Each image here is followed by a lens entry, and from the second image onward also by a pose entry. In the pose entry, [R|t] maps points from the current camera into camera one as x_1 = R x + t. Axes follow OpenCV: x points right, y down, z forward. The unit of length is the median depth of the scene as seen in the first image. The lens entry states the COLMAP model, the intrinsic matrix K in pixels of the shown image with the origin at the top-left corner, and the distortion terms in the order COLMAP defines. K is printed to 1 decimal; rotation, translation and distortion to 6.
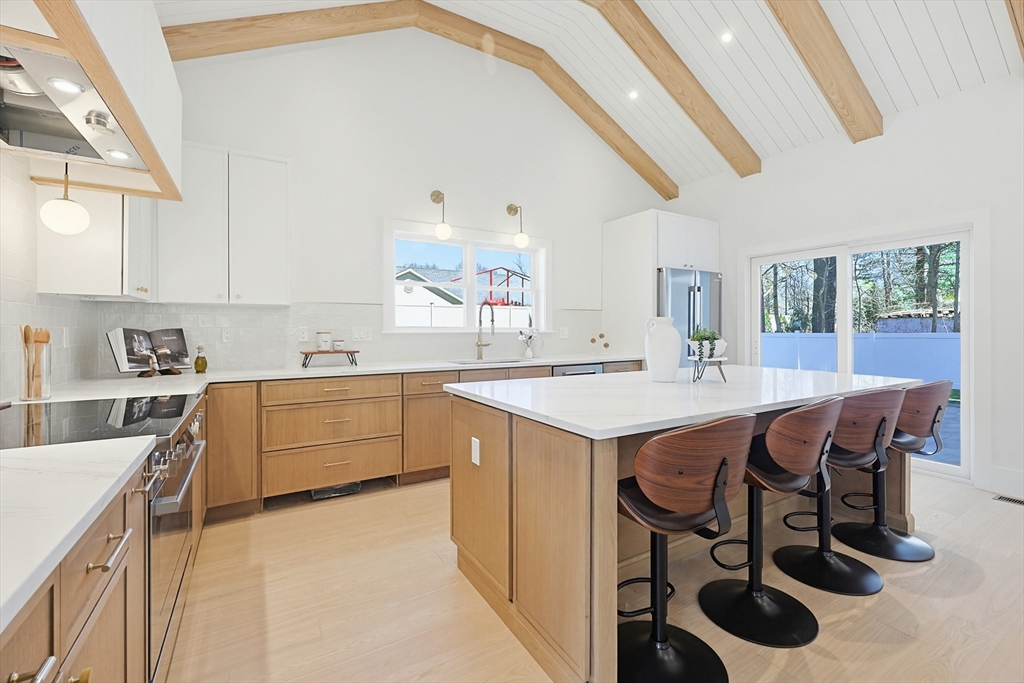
lens RADIAL K [[437.8, 0, 515.6], [0, 437.8, 330.2], [0, 0, 1]] dist [-0.001864, -0.000236]
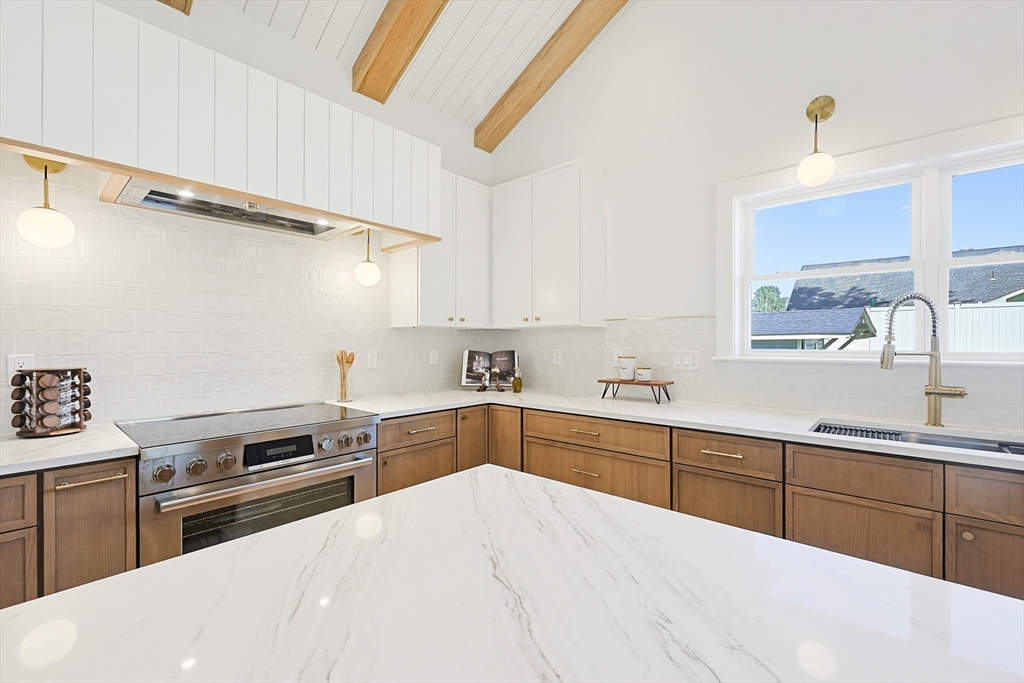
lens RADIAL K [[432.1, 0, 525.5], [0, 432.1, 340.9], [0, 0, 1]] dist [-0.001025, -0.000122]
pose [[0.307297, -0.003428, -0.951608, 0.307680], [-0.000363, 0.999993, -0.003720, -0.024966], [0.951614, 0.001489, 0.307293, 0.710621]]
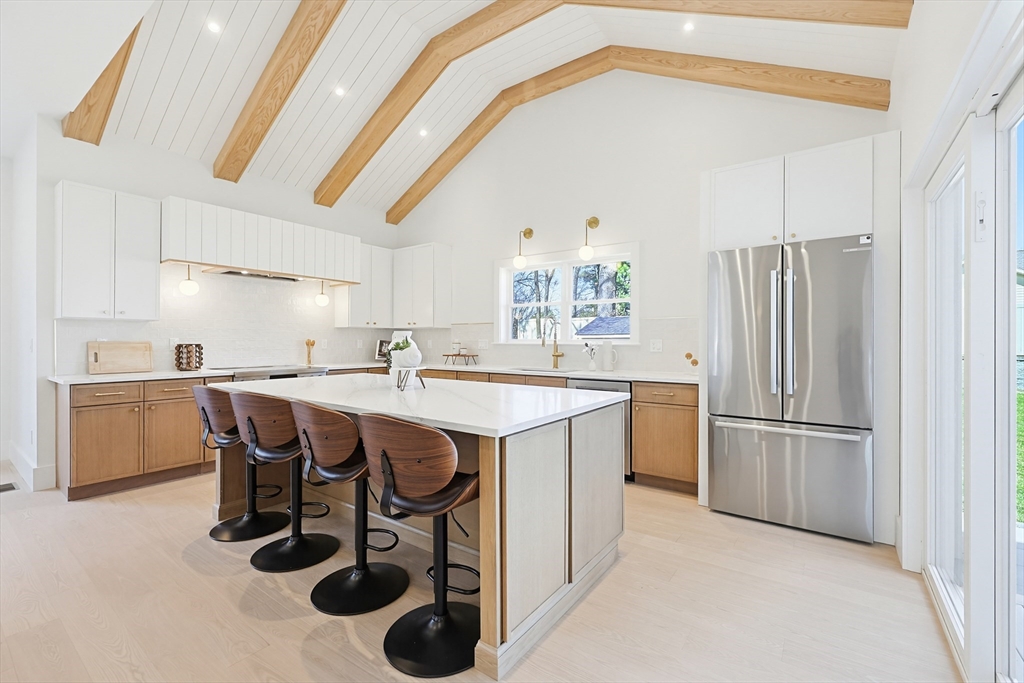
lens RADIAL K [[432.1, 0, 525.5], [0, 432.1, 340.9], [0, 0, 1]] dist [-0.001025, -0.000122]
pose [[0.398571, 0.001713, -0.917136, 1.342346], [-0.003815, 0.999993, 0.000210, -0.004073], [0.917129, 0.003415, 0.398575, 0.734538]]
